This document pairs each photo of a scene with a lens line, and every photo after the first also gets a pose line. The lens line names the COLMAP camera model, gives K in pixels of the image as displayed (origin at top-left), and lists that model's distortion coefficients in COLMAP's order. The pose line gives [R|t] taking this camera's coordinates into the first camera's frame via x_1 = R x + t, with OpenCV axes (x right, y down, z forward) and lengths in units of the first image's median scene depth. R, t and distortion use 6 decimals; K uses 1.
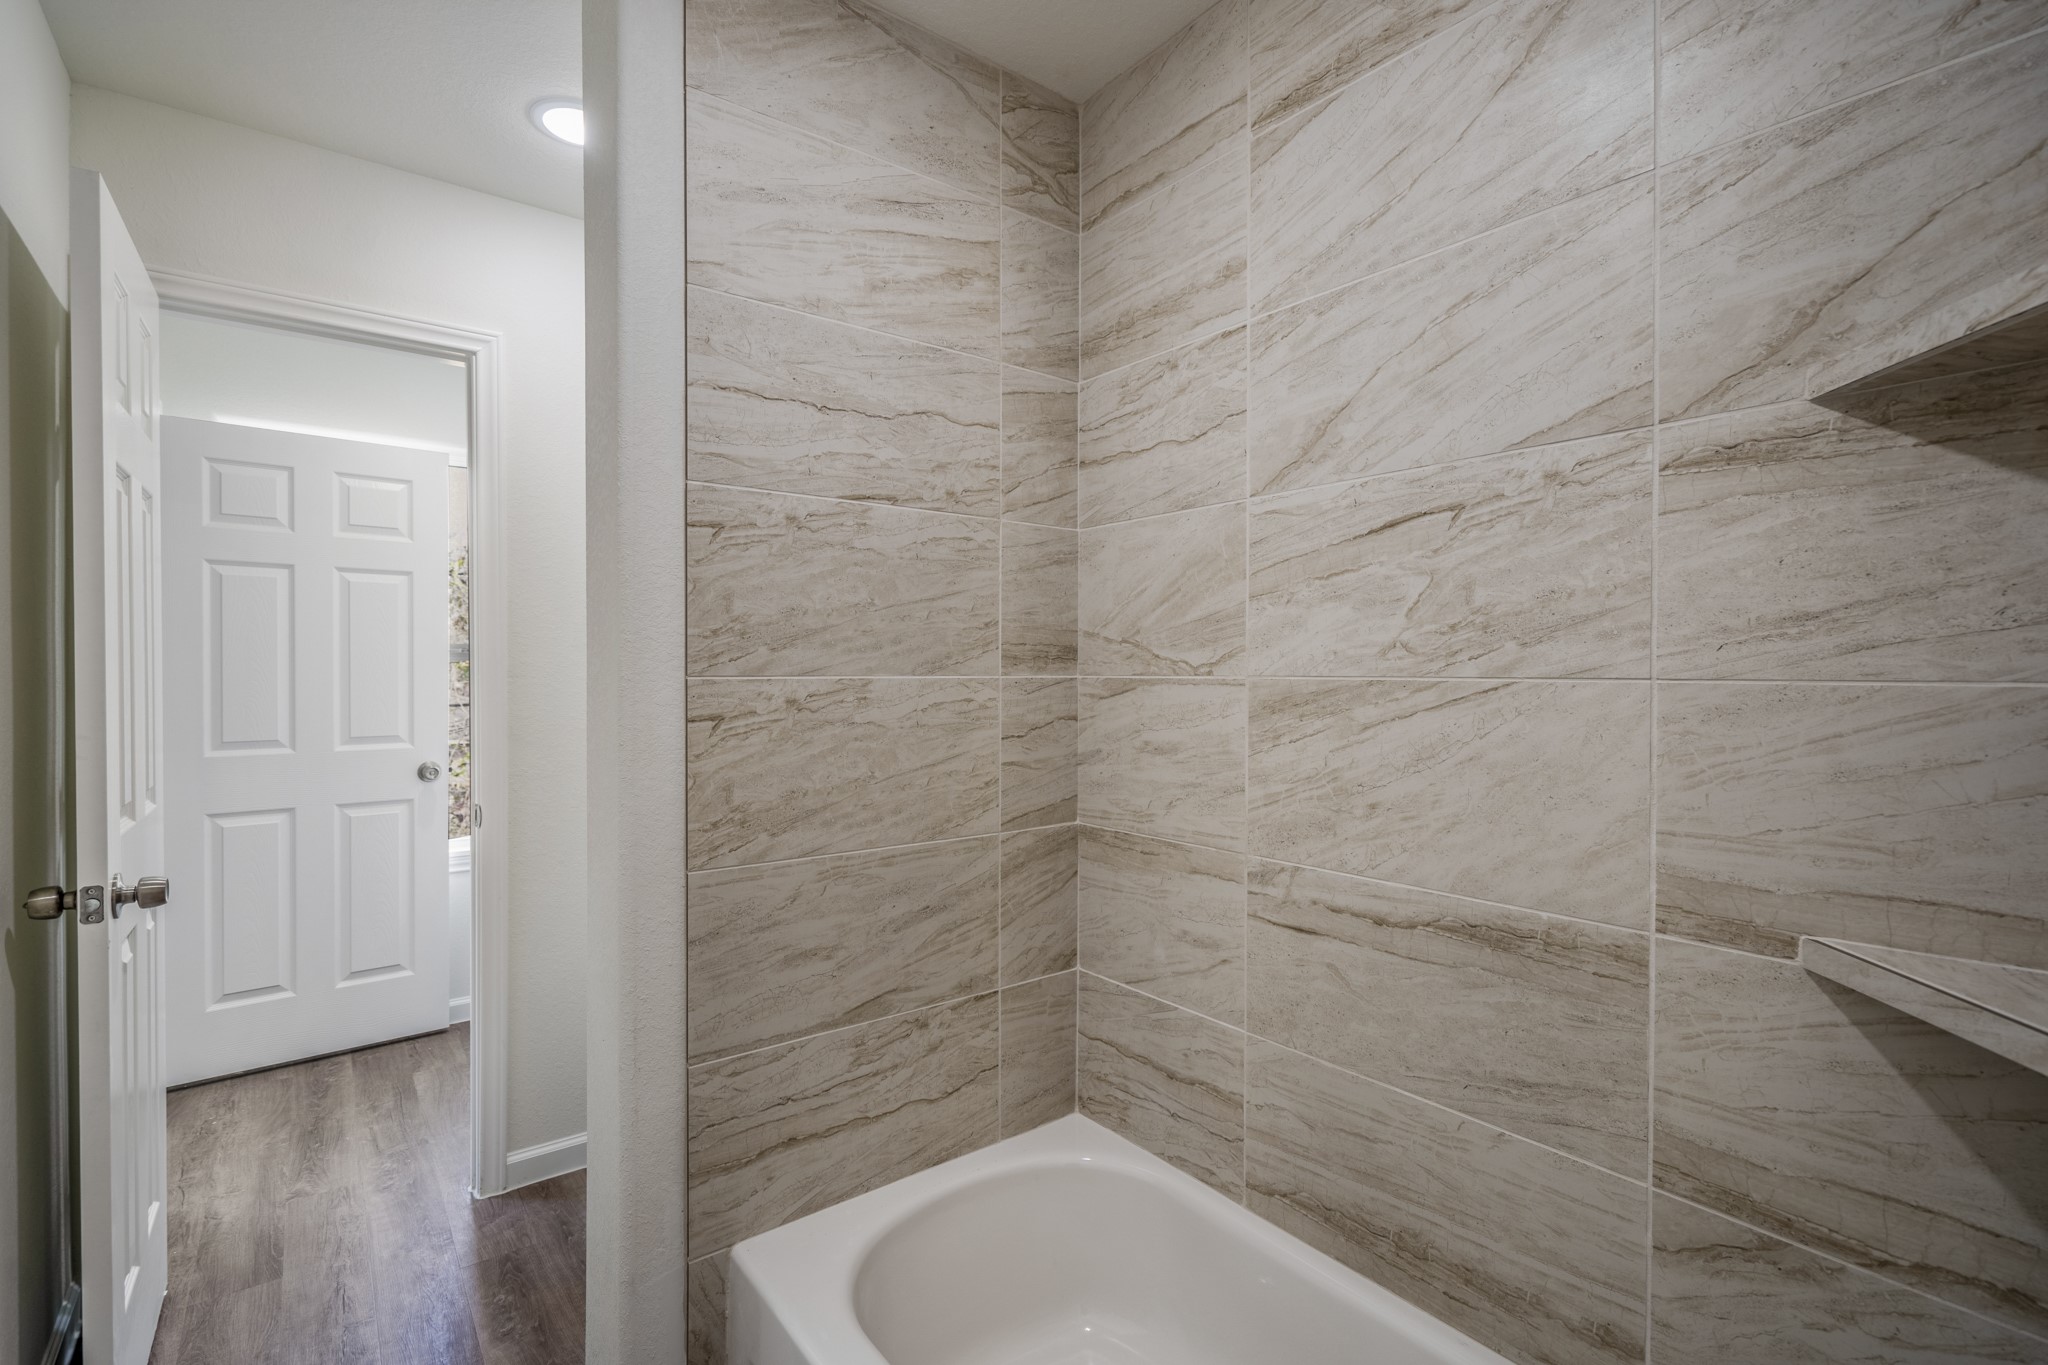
lens RADIAL K [[942.9, 0, 1016.7], [0, 942.9, 680.0], [0, 0, 1]] dist [0.007984, -0.003579]
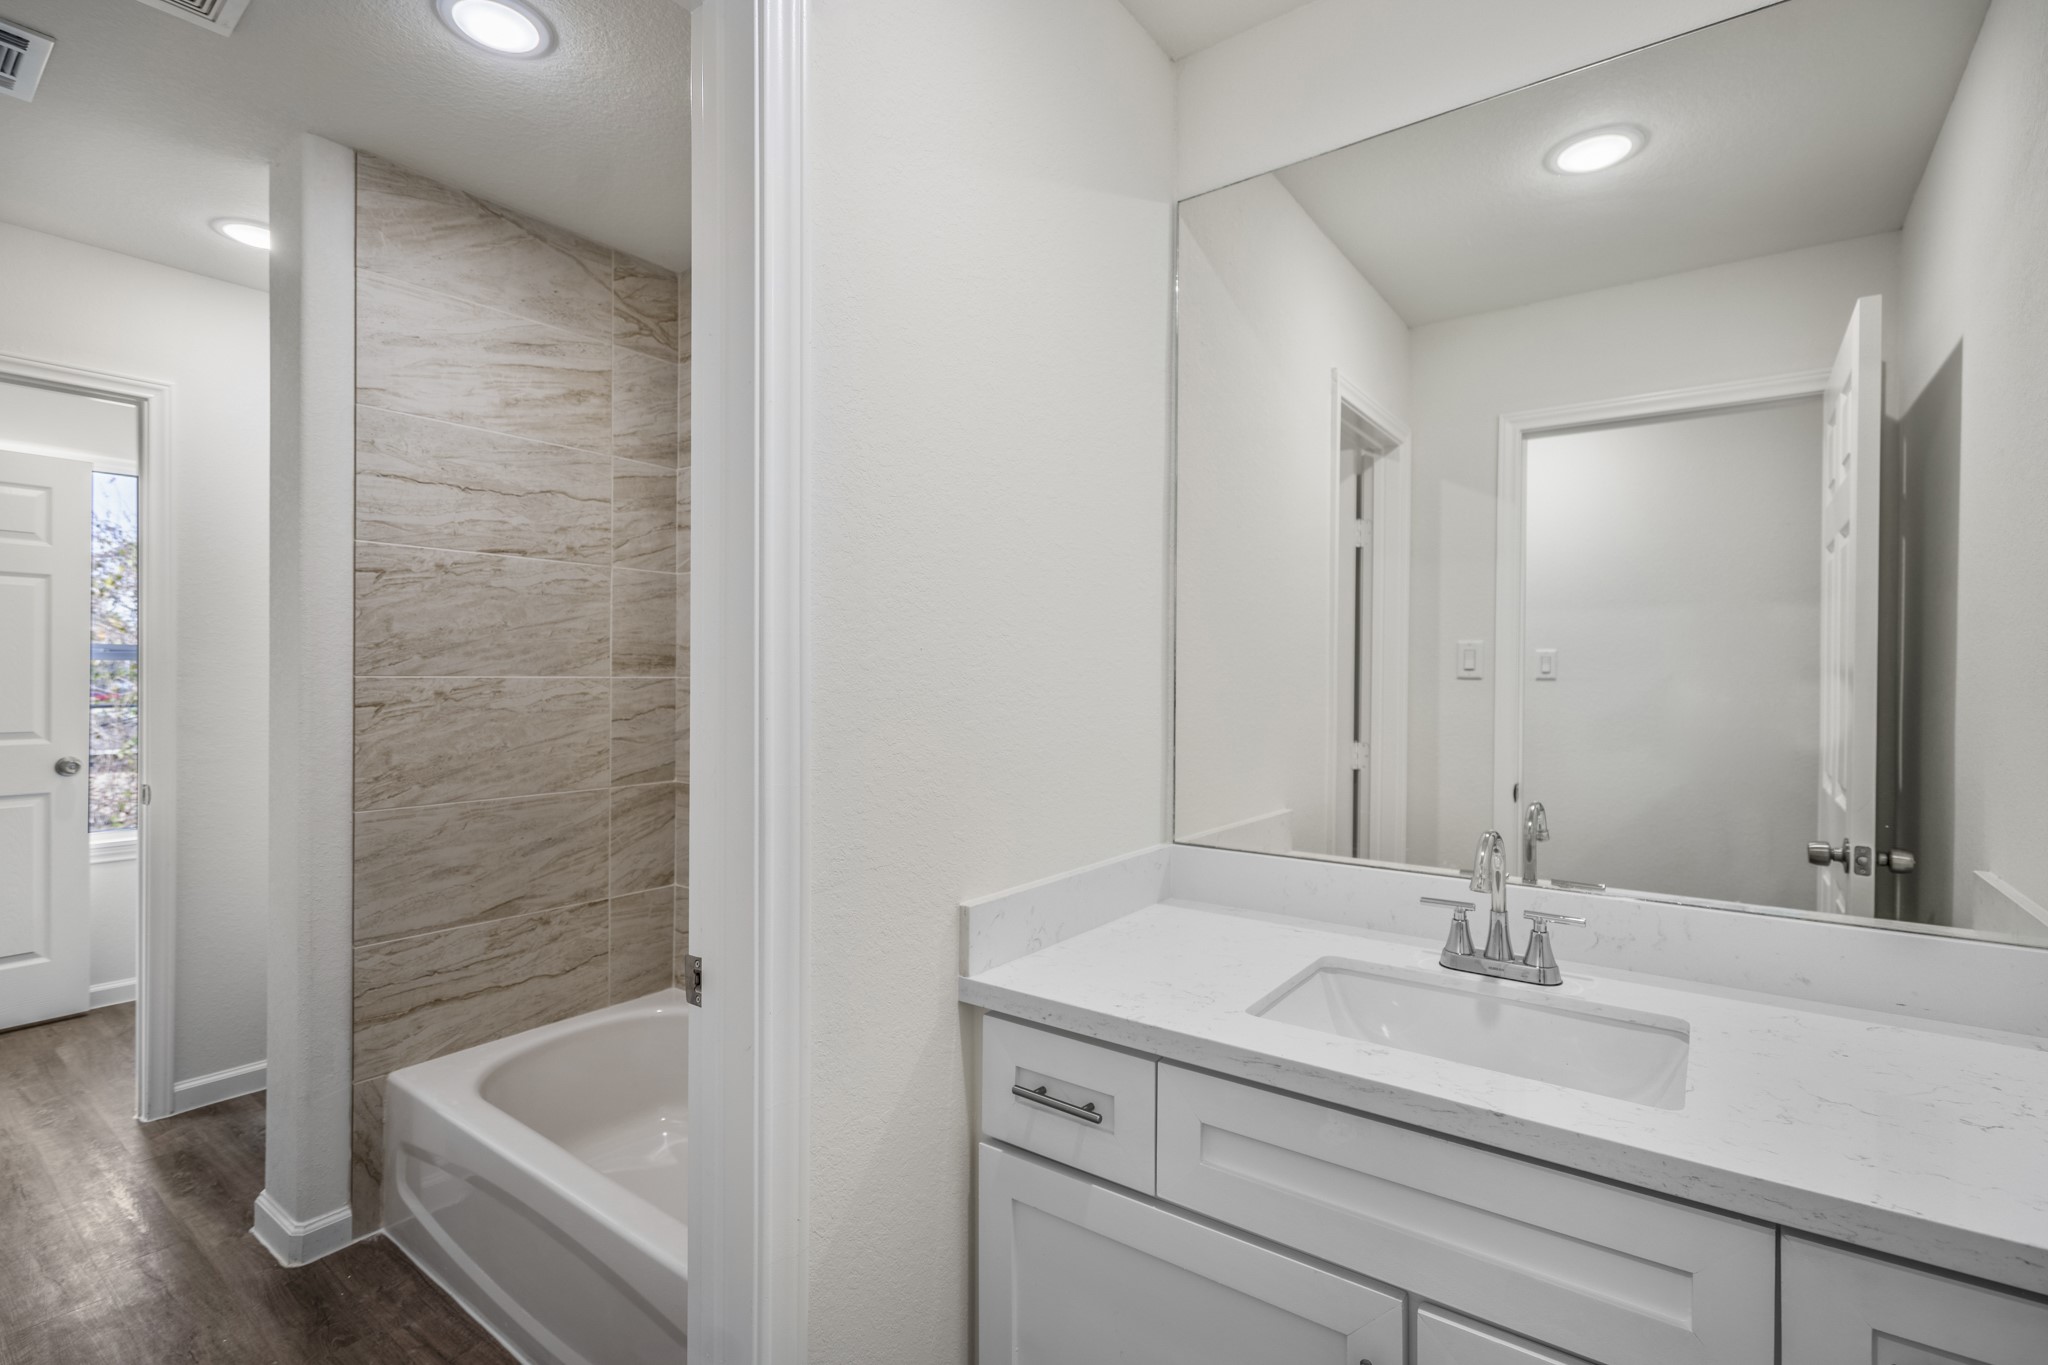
lens RADIAL K [[942.9, 0, 1021.2], [0, 942.9, 679.4], [0, 0, 1]] dist [0.007984, -0.003579]
pose [[0.961691, 0.004138, 0.274106, 0.195339], [-0.002968, 0.999985, -0.004686, 0.005061], [-0.274121, 0.003693, 0.961688, -0.558124]]
